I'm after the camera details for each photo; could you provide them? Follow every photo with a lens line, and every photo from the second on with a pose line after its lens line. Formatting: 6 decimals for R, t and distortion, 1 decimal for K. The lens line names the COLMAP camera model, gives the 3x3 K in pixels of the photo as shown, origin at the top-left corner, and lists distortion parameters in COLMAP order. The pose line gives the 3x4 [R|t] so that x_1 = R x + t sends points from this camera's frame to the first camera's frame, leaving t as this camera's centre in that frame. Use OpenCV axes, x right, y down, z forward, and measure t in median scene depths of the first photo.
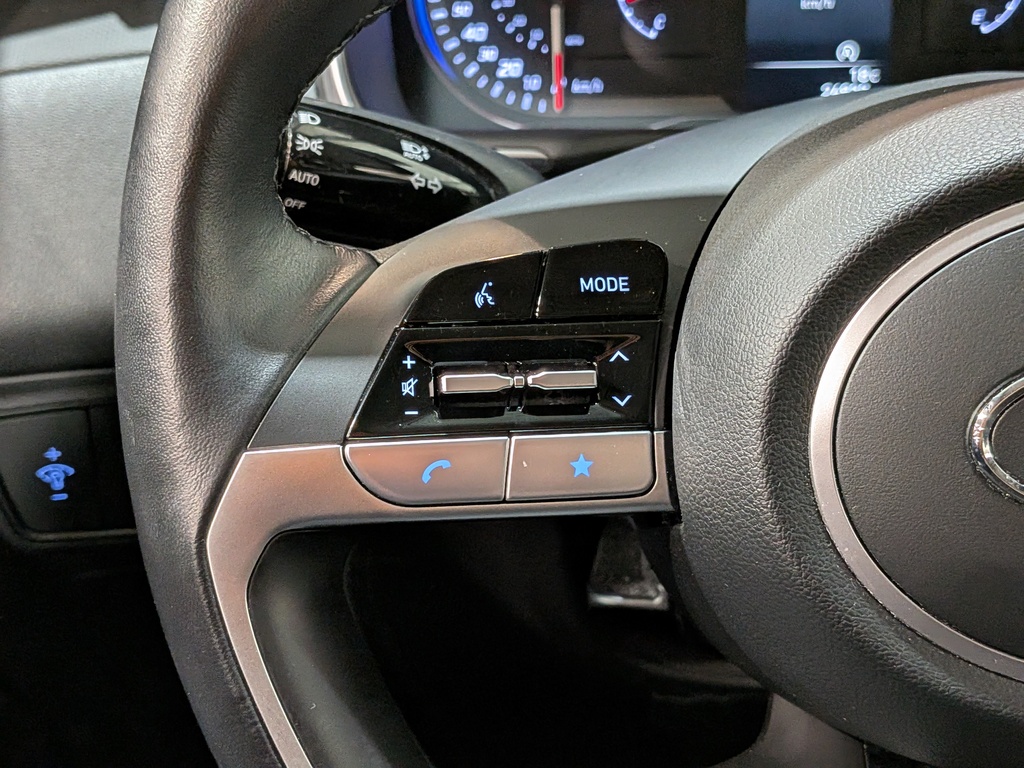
lens RADIAL K [[1515.2, 0, 507.2], [0, 1515.2, 394.5], [0, 0, 1]] dist [0.044470, 0.000000]
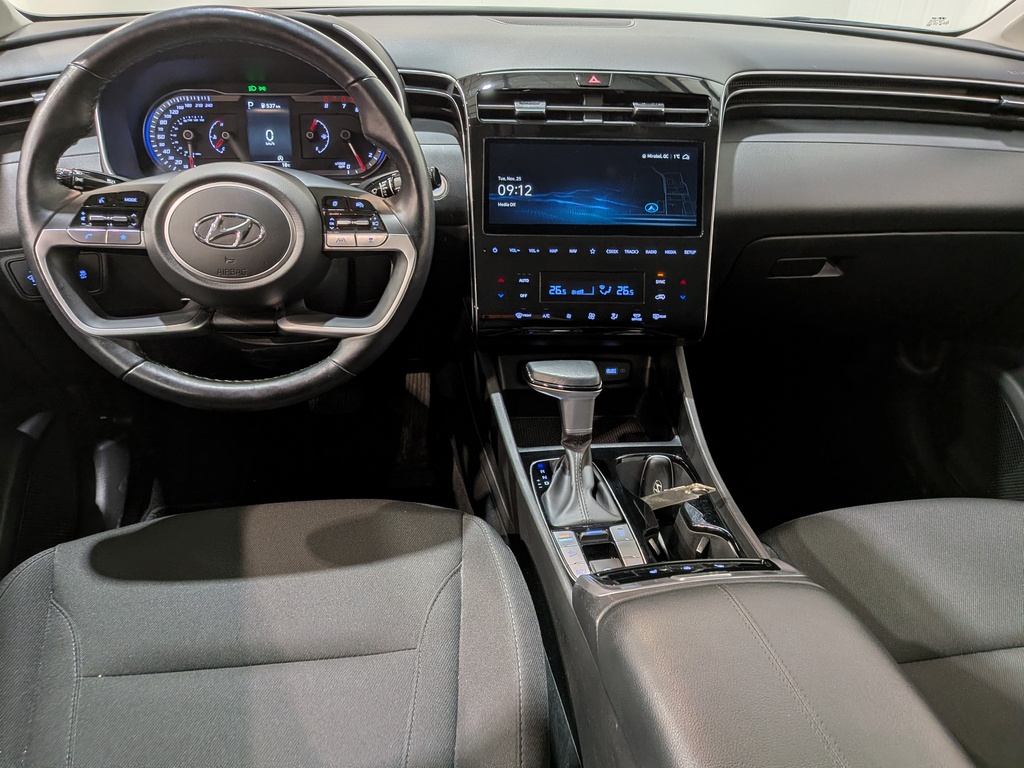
lens RADIAL K [[742.0, 0, 504.3], [0, 742.0, 389.2], [0, 0, 1]] dist [0.033755, -0.036828]
pose [[0.984409, -0.040882, 0.171079, 0.415851], [0.032952, 0.998258, 0.048943, 0.234856], [-0.172782, -0.042543, 0.984041, -0.791874]]
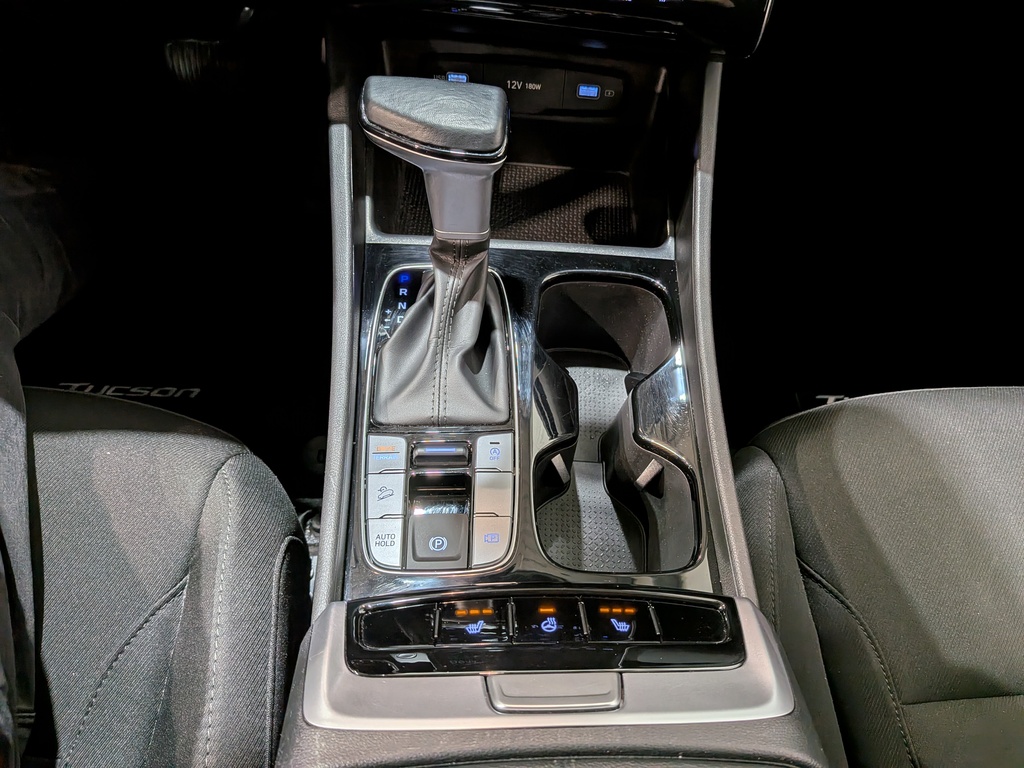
lens RADIAL K [[742.0, 0, 531.4], [0, 742.0, 401.0], [0, 0, 1]] dist [0.033755, -0.036828]
pose [[0.994142, 0.005200, 0.107958, 0.800201], [-0.056824, 0.874805, 0.481131, 0.174645], [-0.091940, -0.484447, 0.869976, -0.122605]]
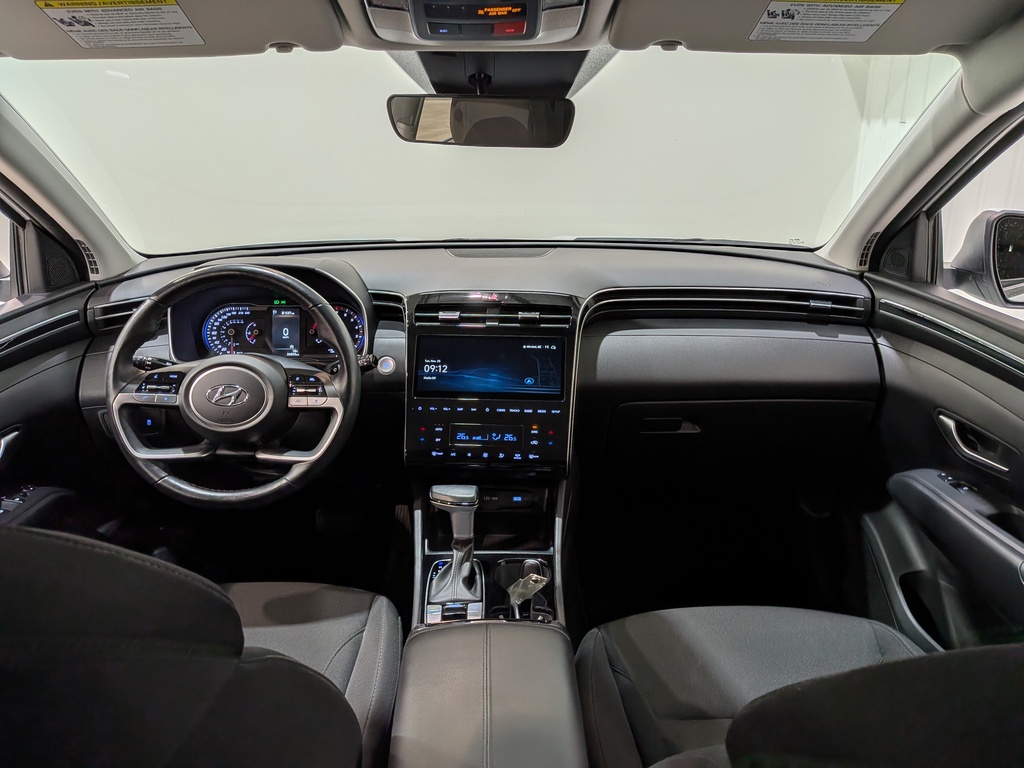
lens RADIAL K [[742.0, 0, 515.9], [0, 742.0, 389.0], [0, 0, 1]] dist [0.033755, -0.036828]
pose [[0.998311, 0.003912, 0.057969, 0.834570], [0.005935, 0.985644, -0.168732, 0.340740], [-0.057797, 0.168791, 0.983956, -1.478746]]
